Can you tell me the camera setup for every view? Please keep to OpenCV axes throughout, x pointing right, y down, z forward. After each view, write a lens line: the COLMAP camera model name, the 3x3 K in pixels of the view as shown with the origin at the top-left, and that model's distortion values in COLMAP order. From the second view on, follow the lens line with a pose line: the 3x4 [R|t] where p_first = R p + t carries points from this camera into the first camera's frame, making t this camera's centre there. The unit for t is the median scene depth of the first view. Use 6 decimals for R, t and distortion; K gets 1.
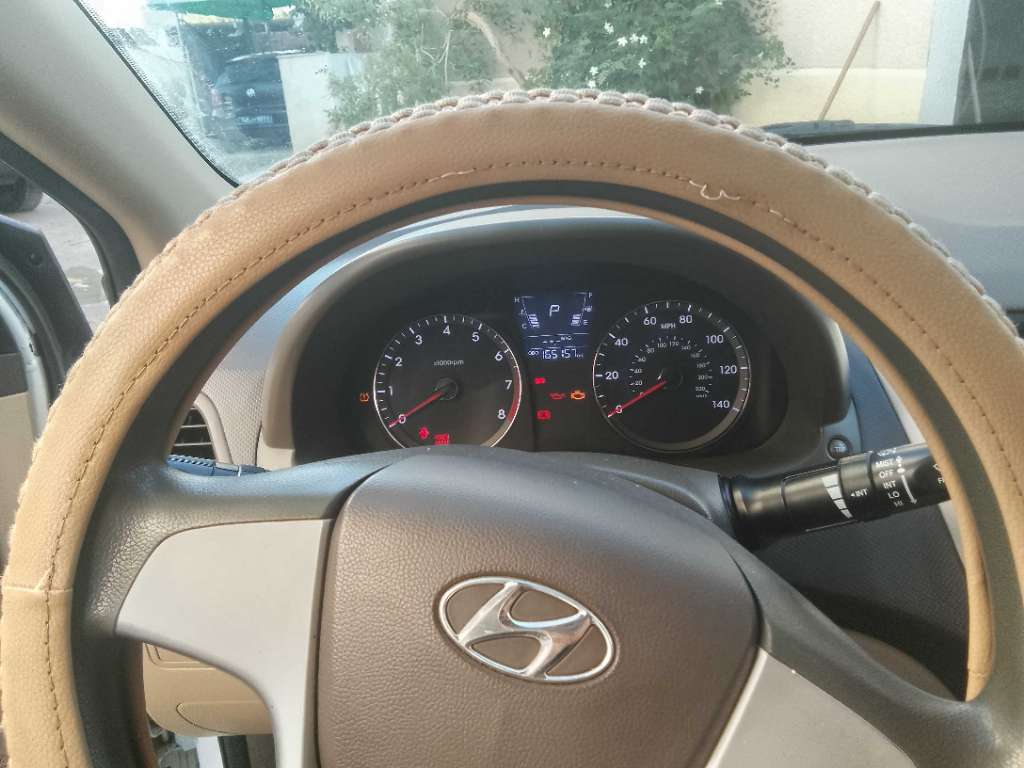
lens RADIAL K [[792.5, 0, 517.8], [0, 792.5, 382.2], [0, 0, 1]] dist [0.037659, -0.003762]
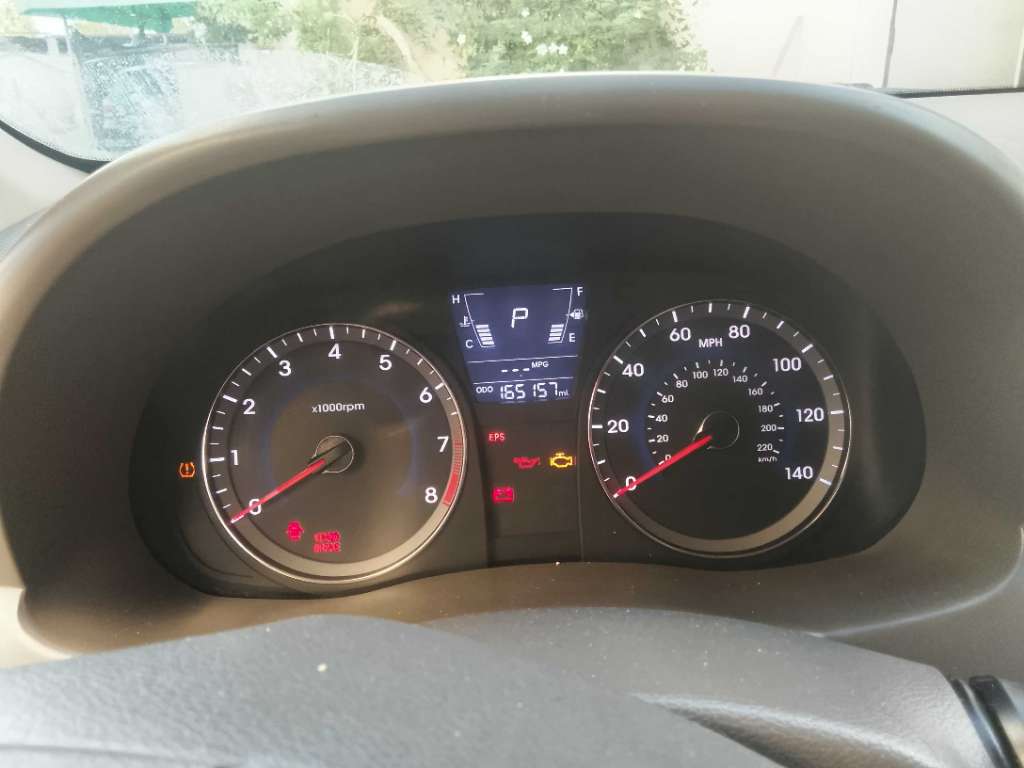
lens RADIAL K [[792.5, 0, 517.8], [0, 792.5, 382.2], [0, 0, 1]] dist [0.037659, -0.003762]
pose [[0.994141, -0.008229, 0.107776, -0.019121], [0.011228, 0.999566, -0.027248, -0.025692], [-0.107505, 0.028298, 0.993802, 0.408476]]
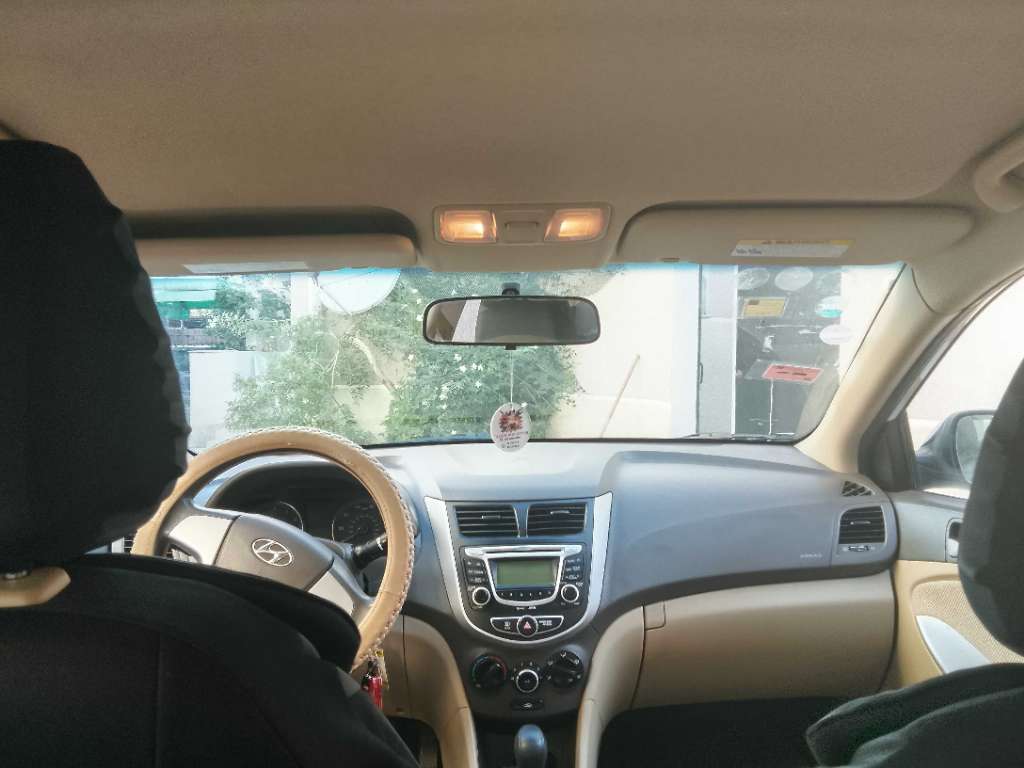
lens RADIAL K [[792.5, 0, 517.8], [0, 792.5, 382.2], [0, 0, 1]] dist [0.037659, -0.003762]
pose [[0.990359, 0.058314, 0.125654, 0.335414], [-0.010037, 0.934901, -0.354766, 0.446274], [-0.138162, 0.350085, 0.926473, -1.560775]]
